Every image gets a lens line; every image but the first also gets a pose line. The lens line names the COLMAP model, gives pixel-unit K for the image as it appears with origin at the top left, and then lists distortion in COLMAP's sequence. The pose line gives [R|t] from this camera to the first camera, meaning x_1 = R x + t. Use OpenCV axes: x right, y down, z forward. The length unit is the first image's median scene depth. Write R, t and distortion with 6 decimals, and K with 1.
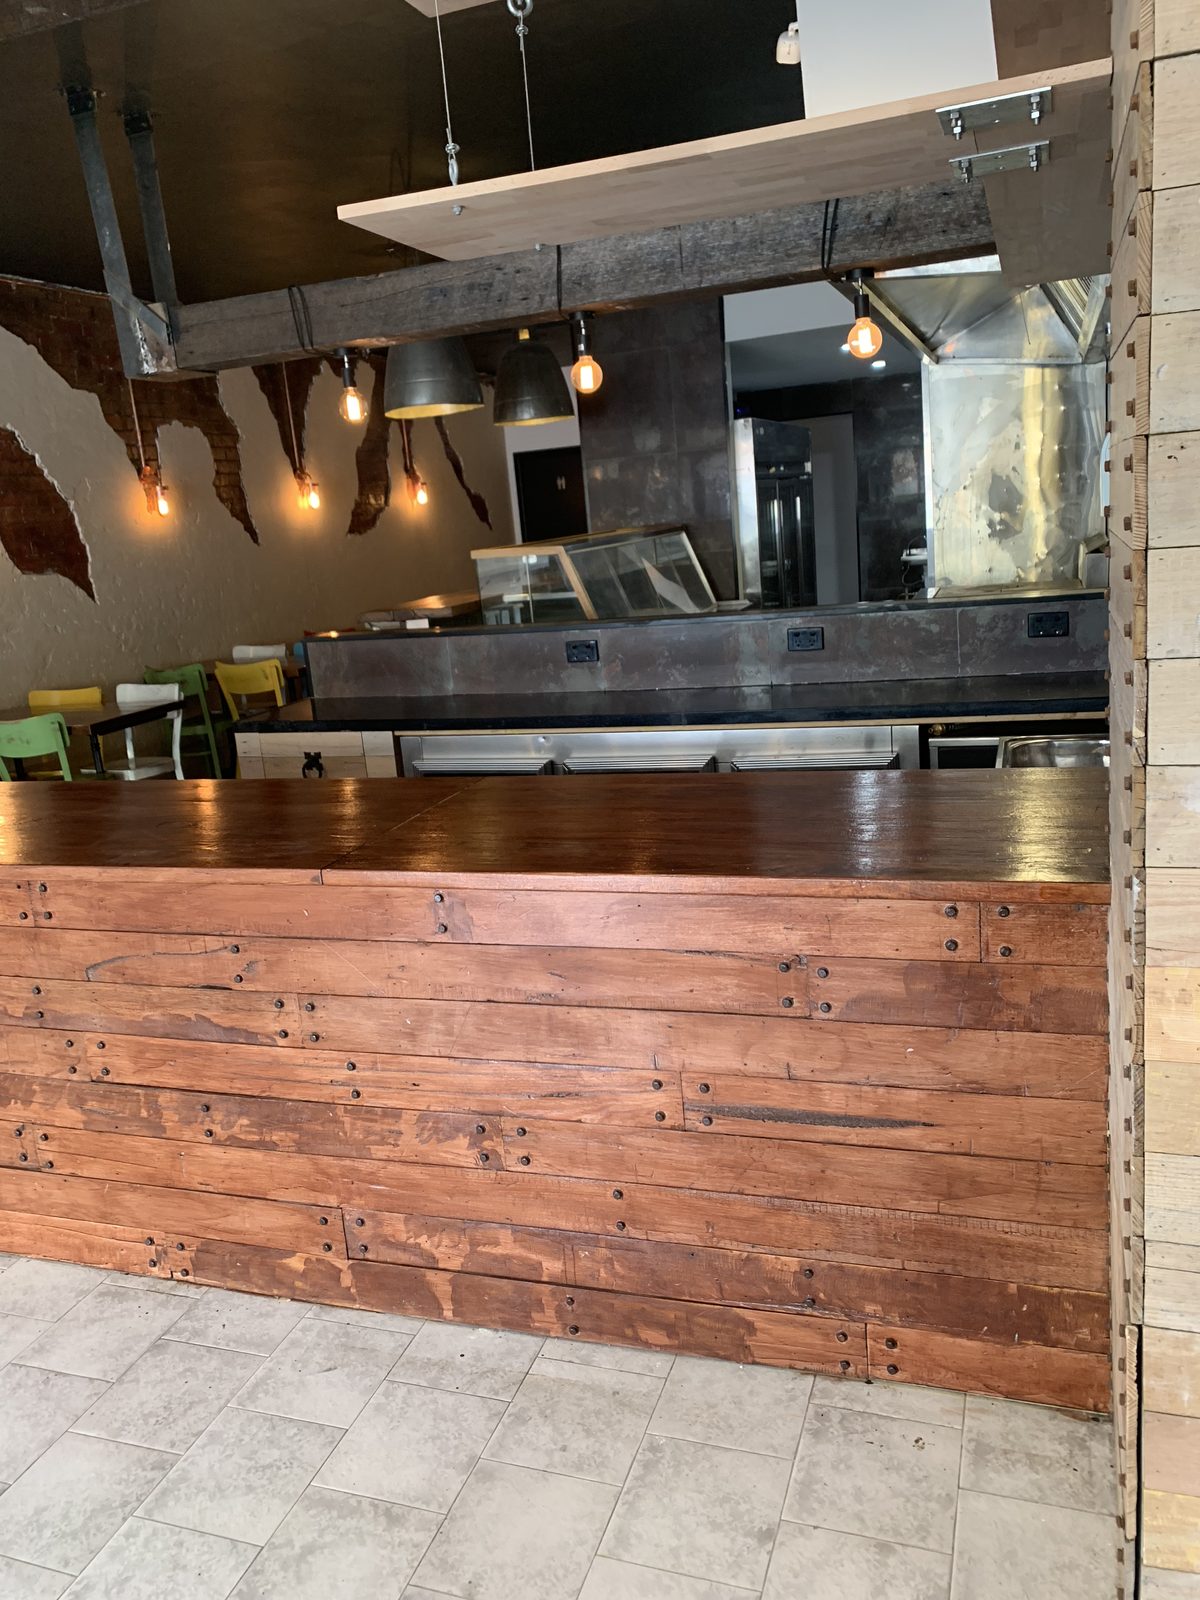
lens RADIAL K [[1243.5, 0, 599.8], [0, 1243.5, 797.5], [0, 0, 1]] dist [0.023387, -0.011593]
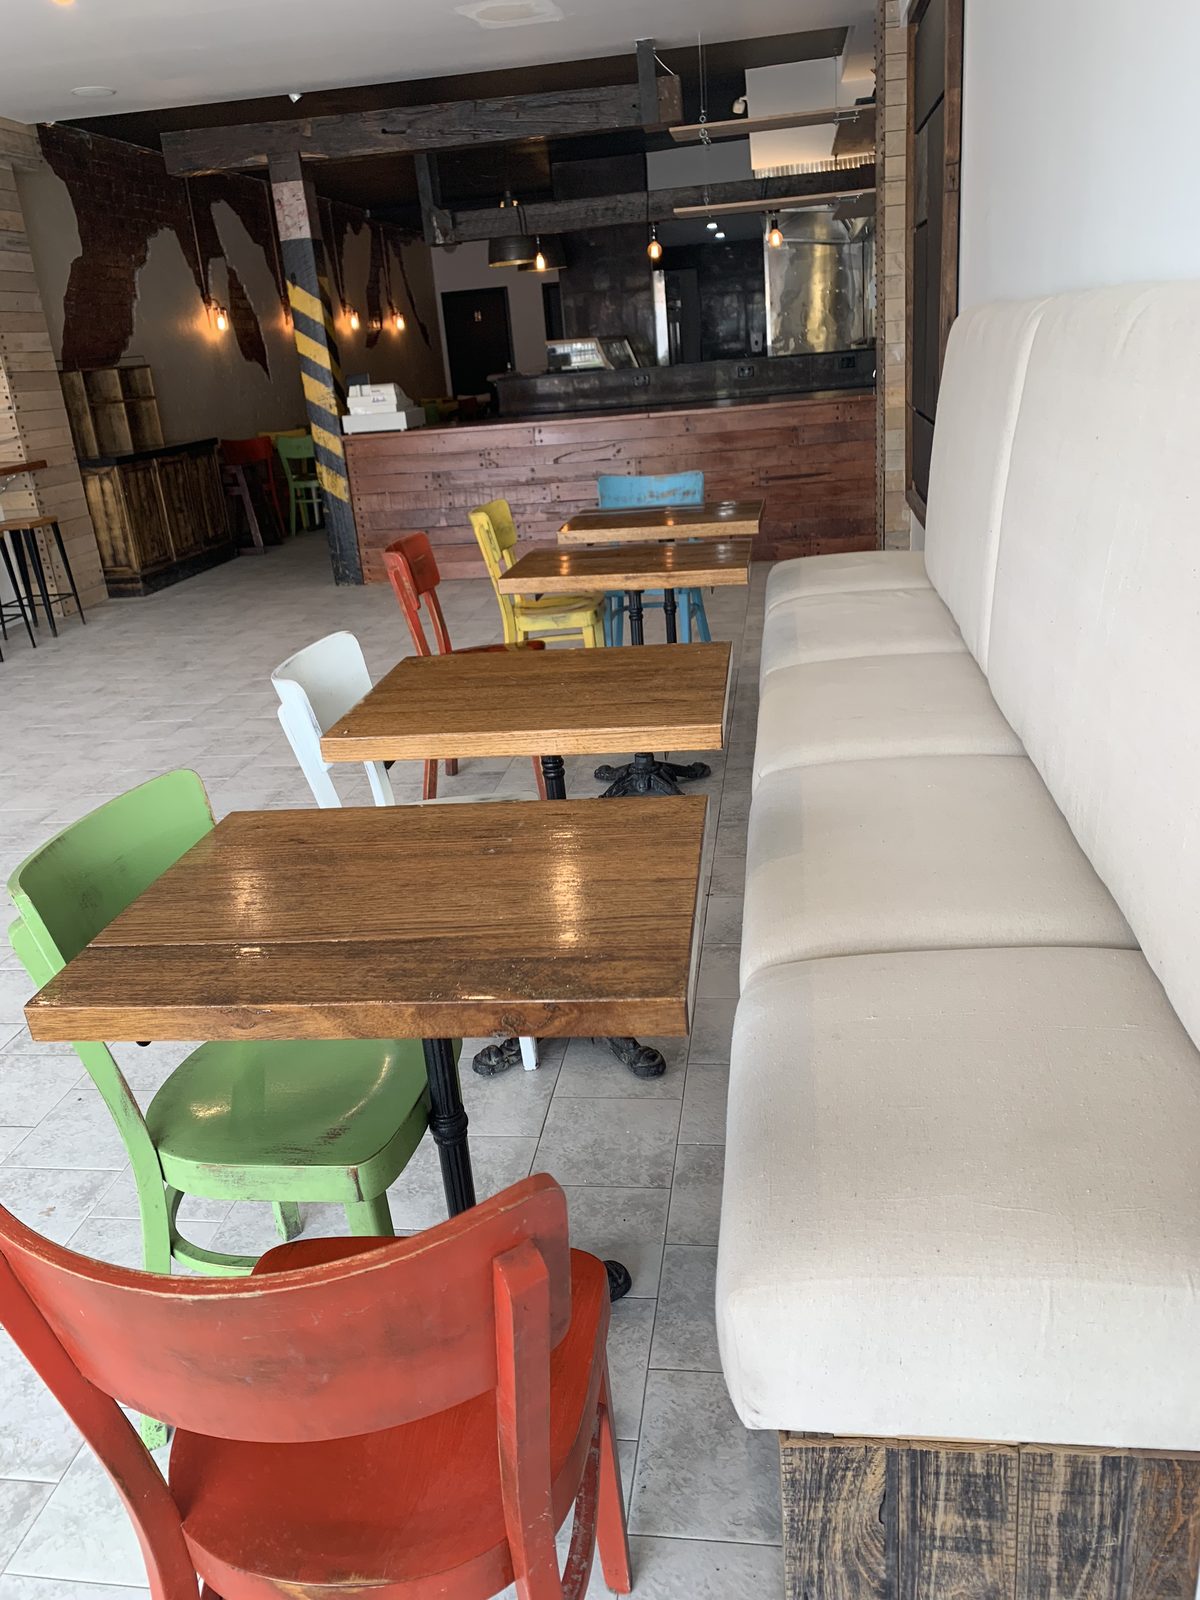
lens RADIAL K [[1243.5, 0, 589.2], [0, 1243.5, 803.4], [0, 0, 1]] dist [0.023387, -0.011593]
pose [[0.982664, -0.054796, 0.177110, -0.862398], [0.034932, 0.992936, 0.113391, 0.594738], [-0.182073, -0.105238, 0.977637, -1.945939]]
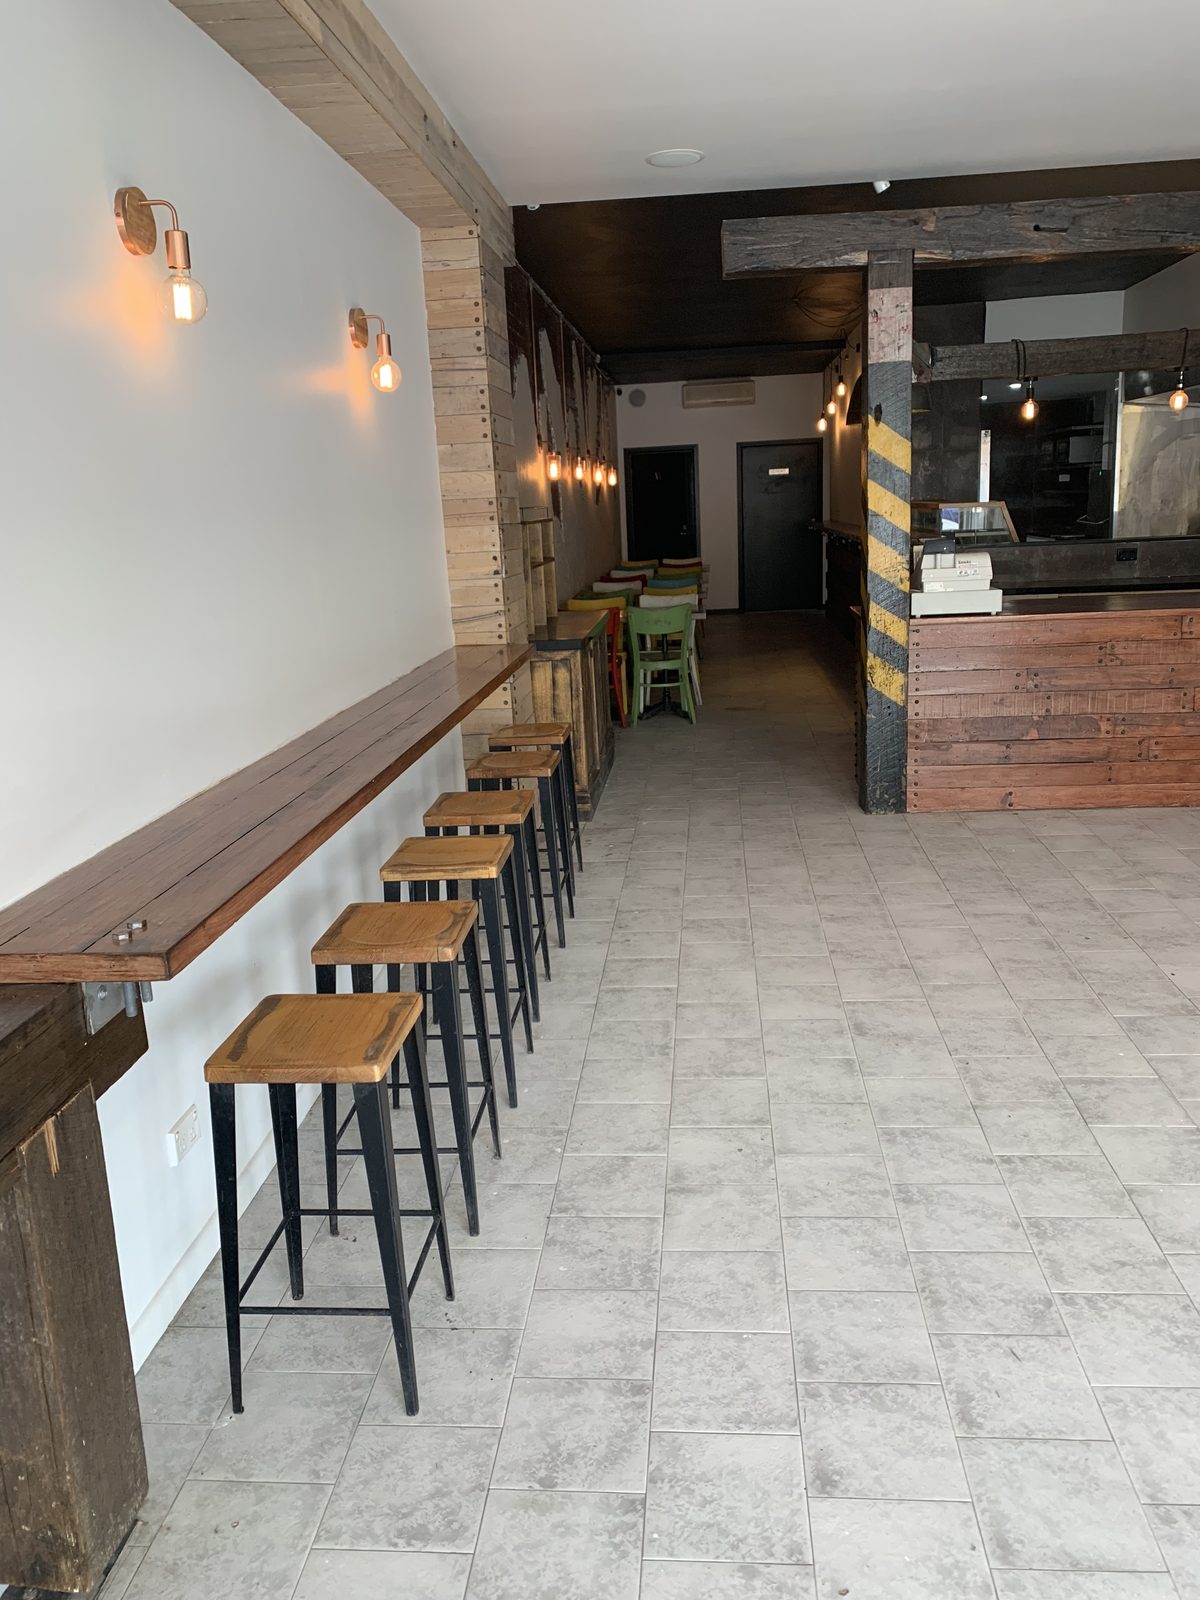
lens RADIAL K [[1243.5, 0, 603.7], [0, 1243.5, 794.4], [0, 0, 1]] dist [0.023387, -0.011593]
pose [[0.965268, -0.017166, 0.260697, -1.946417], [0.020628, 0.999732, -0.010550, 0.367377], [-0.260446, 0.015561, 0.965363, -0.834944]]
